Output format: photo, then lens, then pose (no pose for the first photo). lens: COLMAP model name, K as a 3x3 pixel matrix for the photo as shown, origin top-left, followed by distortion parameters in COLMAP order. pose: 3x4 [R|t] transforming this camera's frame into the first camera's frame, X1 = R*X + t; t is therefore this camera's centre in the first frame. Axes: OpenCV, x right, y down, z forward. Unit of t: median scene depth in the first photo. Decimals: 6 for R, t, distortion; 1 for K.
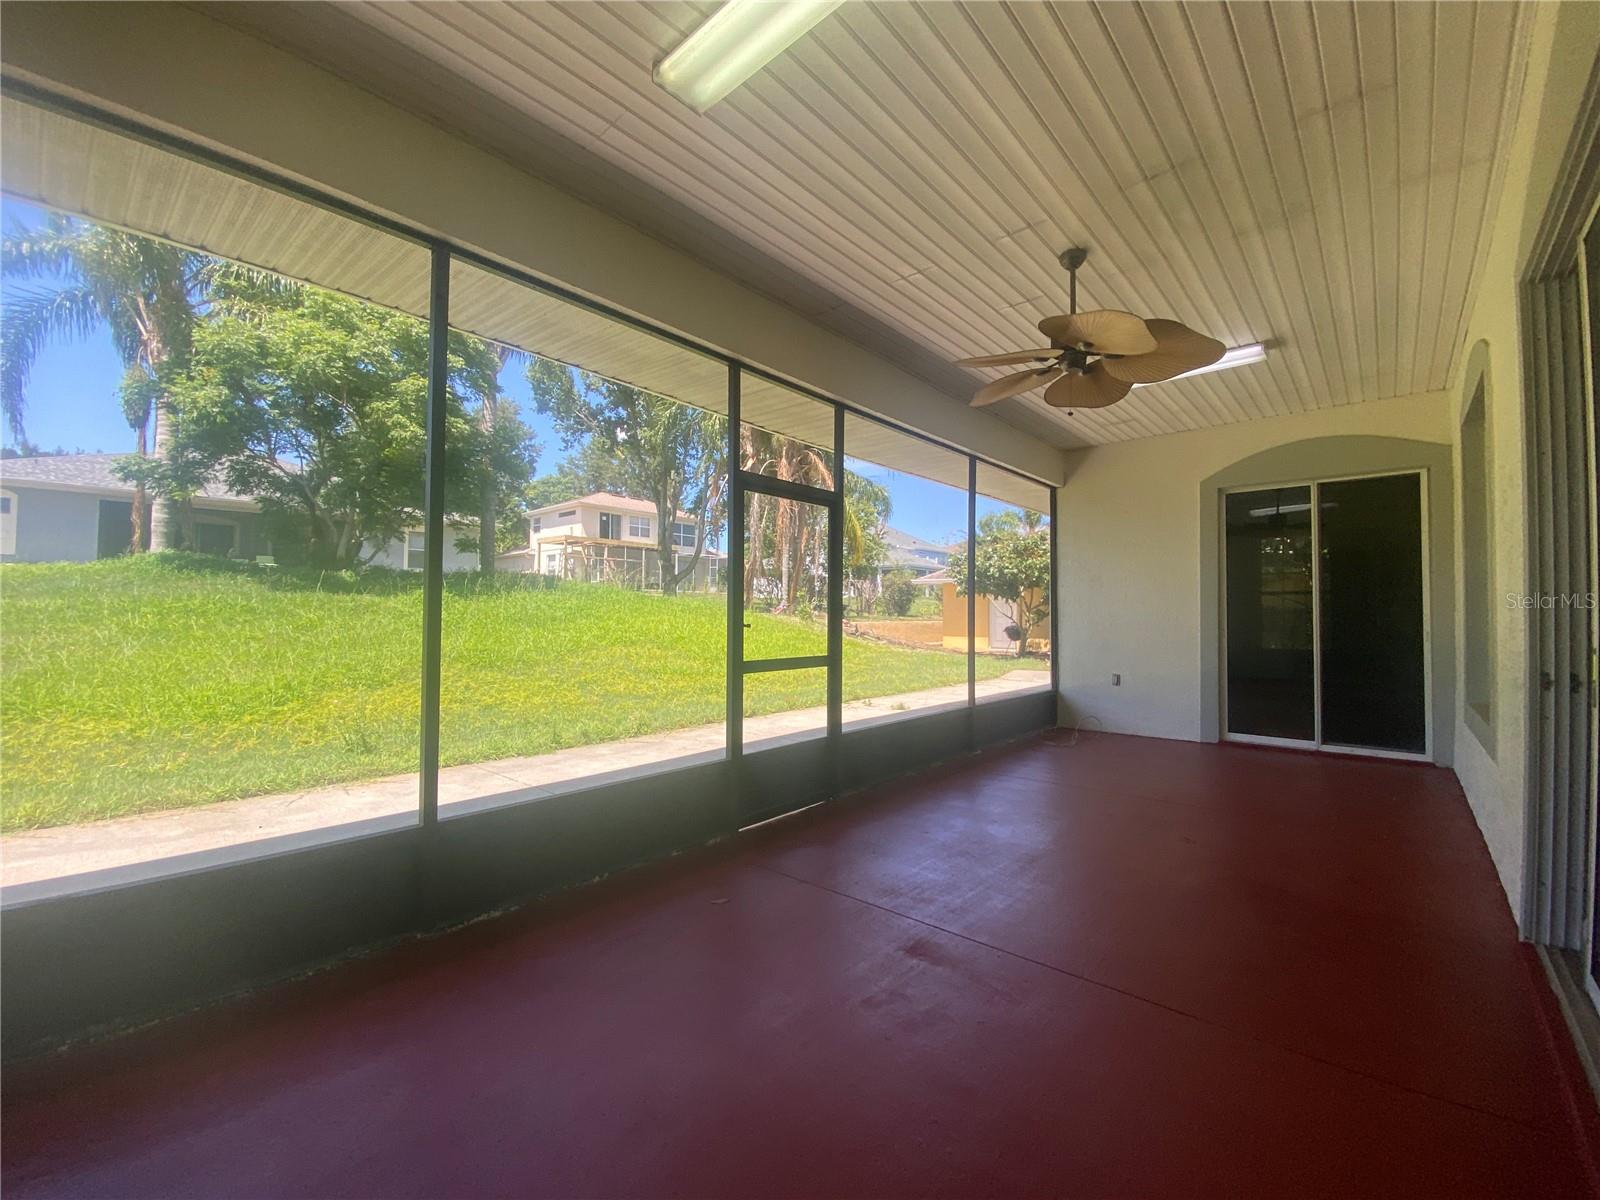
lens RADIAL K [[658.8, 0, 804.3], [0, 658.8, 599.6], [0, 0, 1]] dist [0.020295, -0.017199]
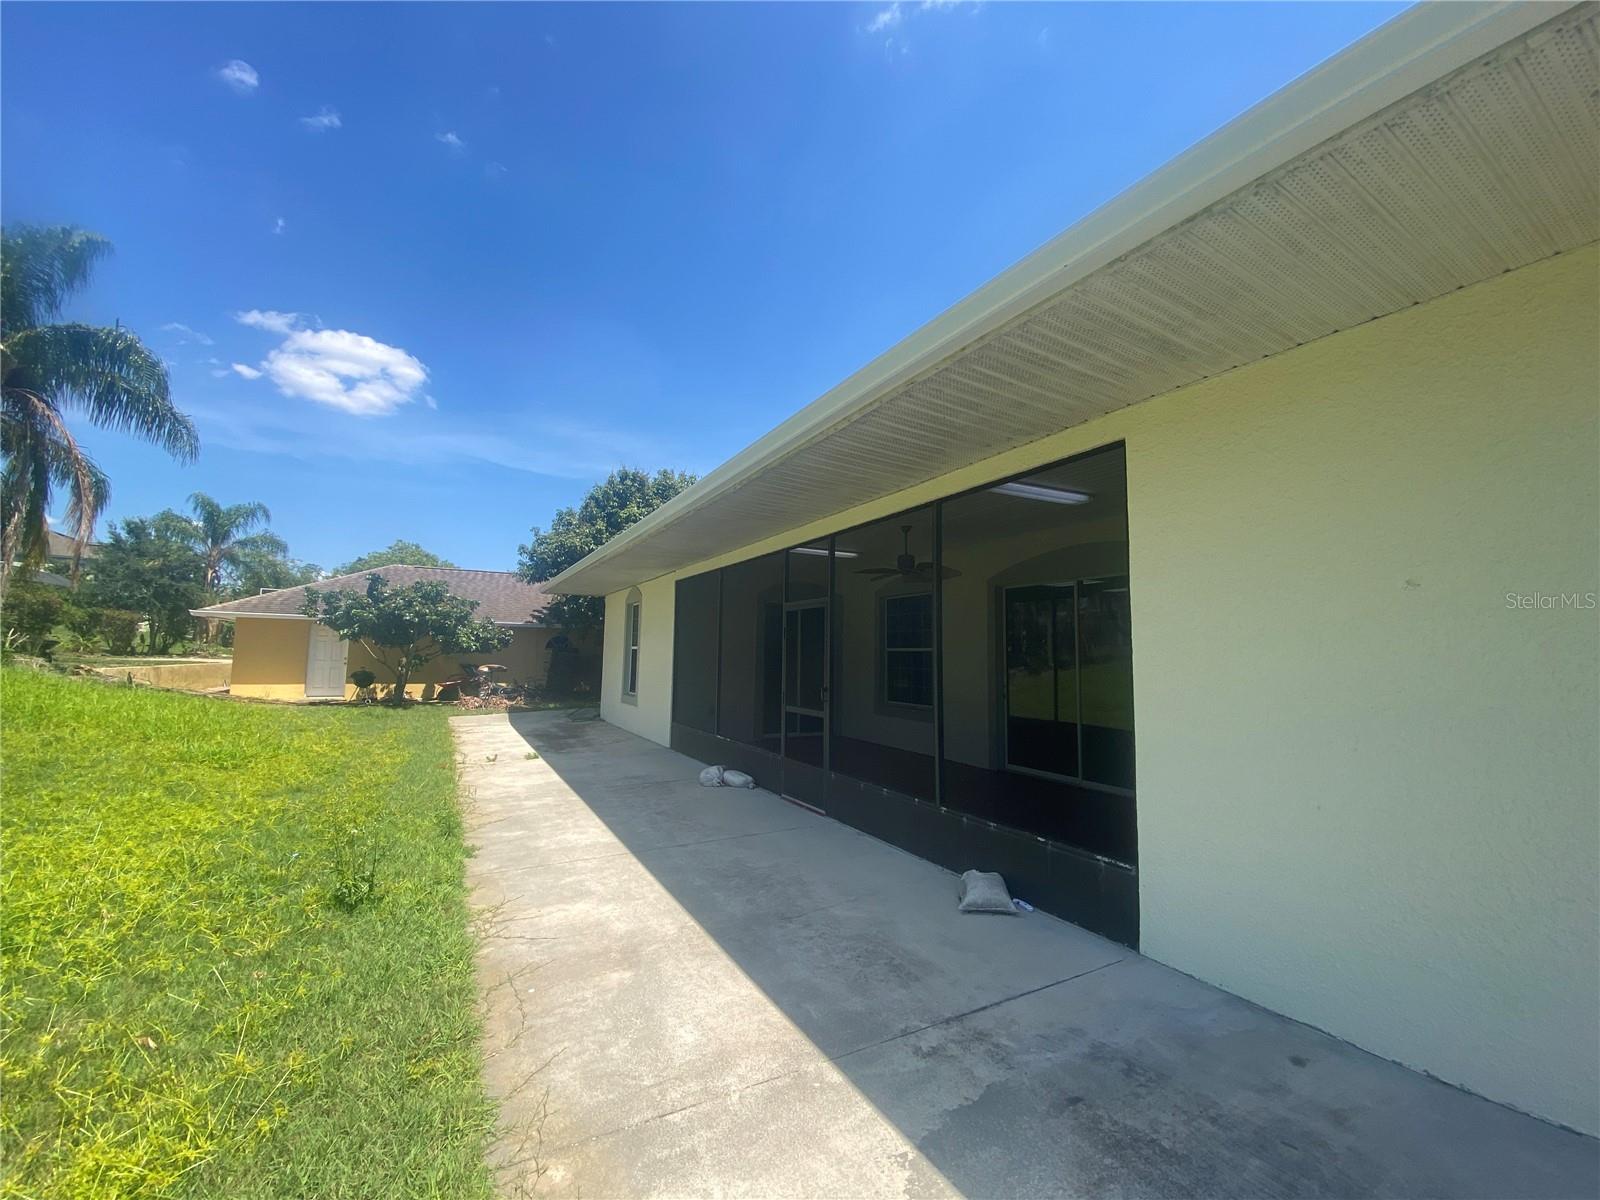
lens RADIAL K [[658.8, 0, 804.3], [0, 658.8, 599.6], [0, 0, 1]] dist [0.020295, -0.017199]
pose [[0.346439, 0.080433, 0.934618, -1.534178], [-0.034265, 0.996737, -0.073078, -0.048561], [-0.937446, -0.006707, 0.348065, 0.469026]]
